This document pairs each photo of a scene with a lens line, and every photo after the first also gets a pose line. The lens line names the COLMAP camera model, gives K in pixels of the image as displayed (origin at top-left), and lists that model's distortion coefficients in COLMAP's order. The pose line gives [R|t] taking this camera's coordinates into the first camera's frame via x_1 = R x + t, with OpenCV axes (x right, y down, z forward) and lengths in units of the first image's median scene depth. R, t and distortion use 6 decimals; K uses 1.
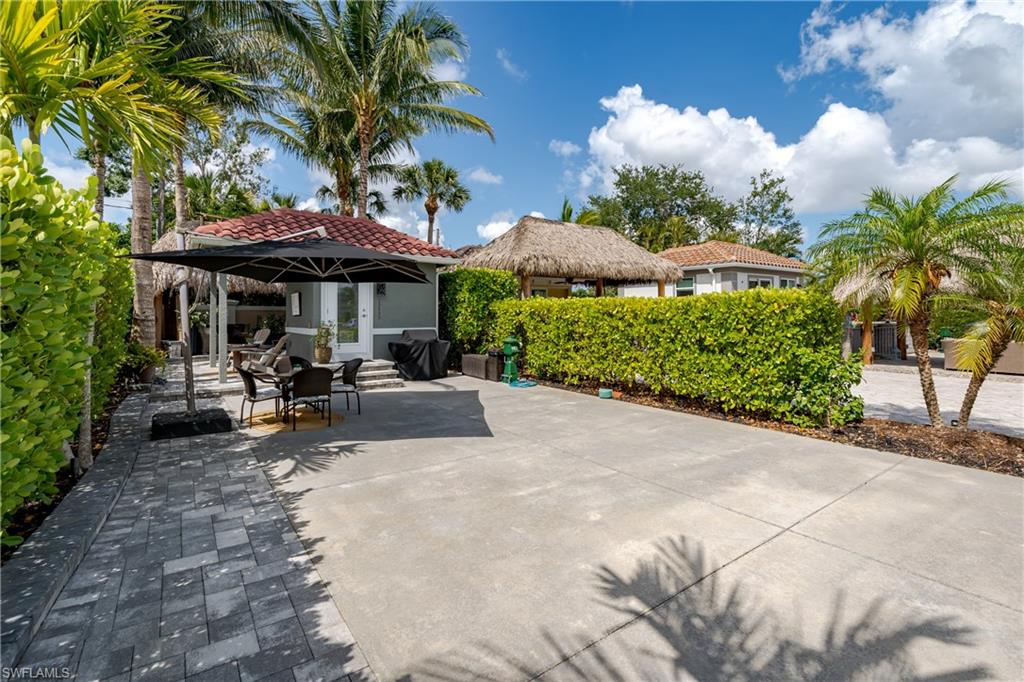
lens RADIAL K [[476.0, 0, 525.7], [0, 476.0, 309.3], [0, 0, 1]] dist [0.006174, -0.001309]
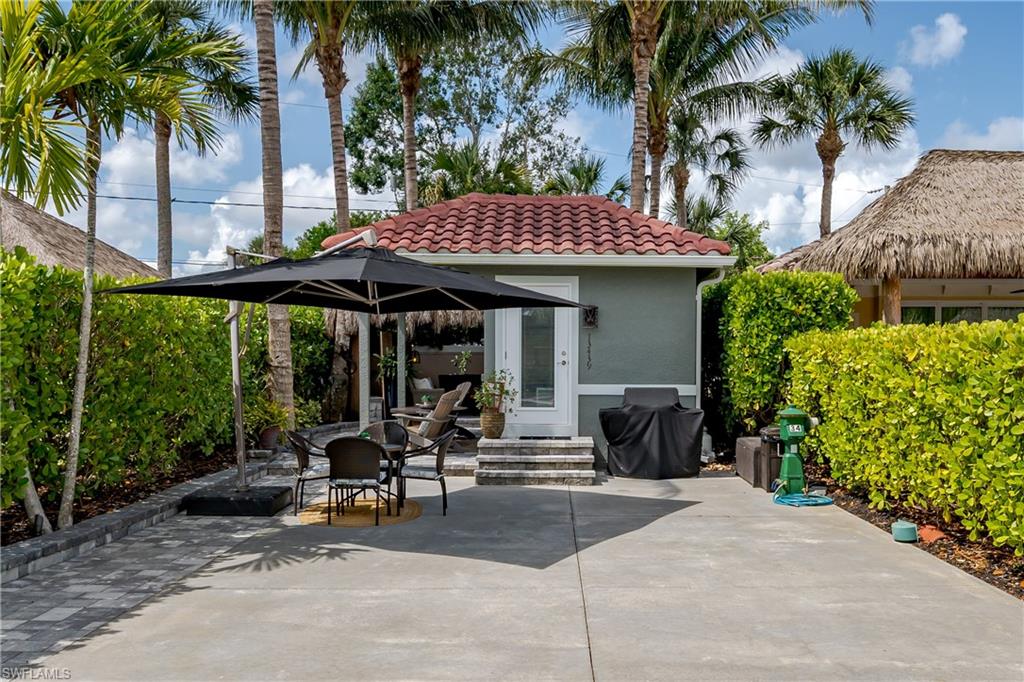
lens RADIAL K [[933.5, 0, 550.7], [0, 933.5, 380.0], [0, 0, 1]] dist [0.013528, -0.002055]
pose [[0.806326, 0.015961, -0.591257, 0.340933], [0.002580, 0.999531, 0.030502, -0.000507], [0.591466, -0.026120, 0.805906, 0.047319]]
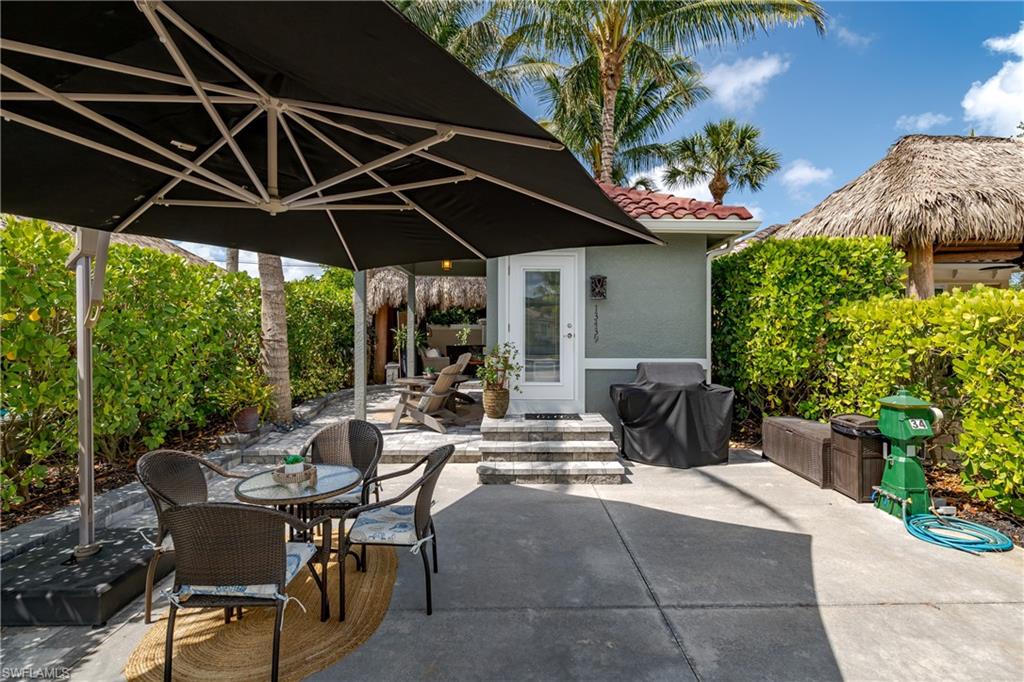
lens RADIAL K [[476.0, 0, 516.7], [0, 476.0, 331.9], [0, 0, 1]] dist [0.006174, -0.001309]
pose [[0.815459, -0.001512, -0.578812, -0.061252], [0.003193, 0.999993, 0.001886, 0.007839], [0.578806, -0.003386, 0.815459, 0.500397]]
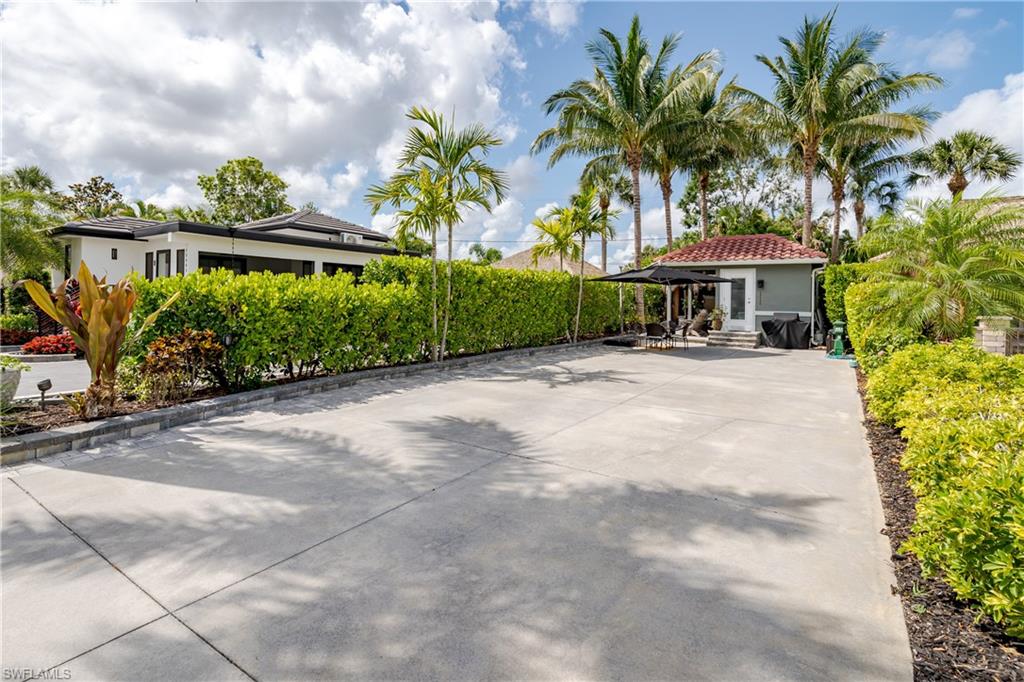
lens RADIAL K [[476.0, 0, 500.7], [0, 476.0, 301.4], [0, 0, 1]] dist [0.006174, -0.001309]
pose [[0.319784, 0.008619, -0.947451, 0.855011], [-0.003186, 0.999963, 0.008021, 0.000976], [0.947485, 0.000453, 0.319800, -0.240974]]
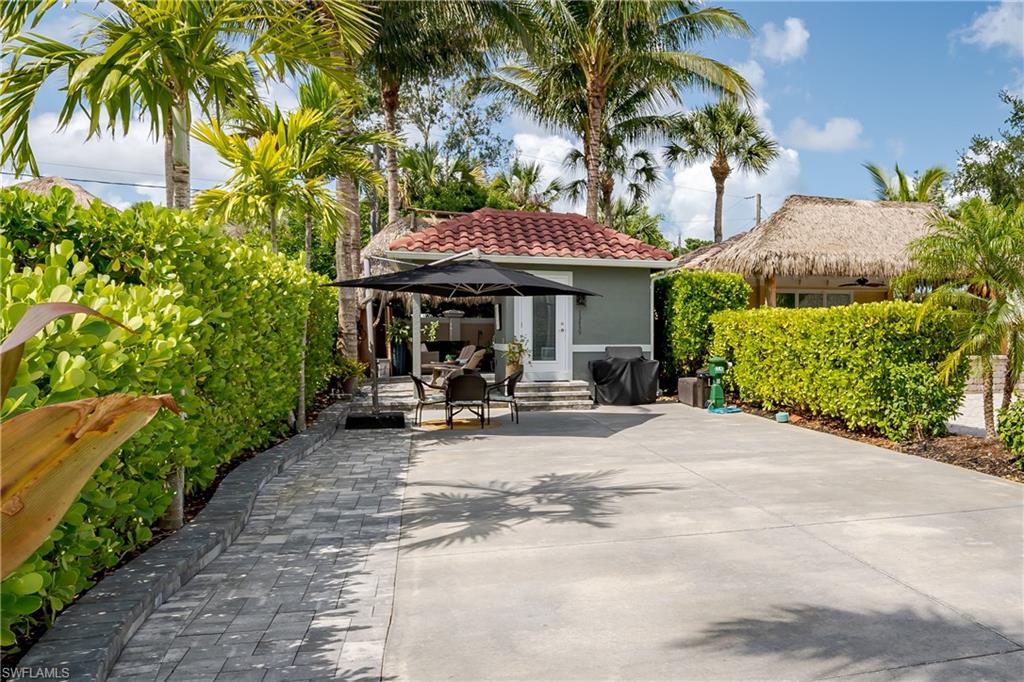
lens RADIAL K [[913.8, 0, 757.3], [0, 913.8, 334.2], [0, 0, 1]] dist [0.033514, -0.018776]
pose [[0.960503, 0.002690, -0.278258, 0.476444], [0.001180, 0.999905, 0.013741, -0.001710], [0.278268, -0.013526, 0.960408, -0.520821]]
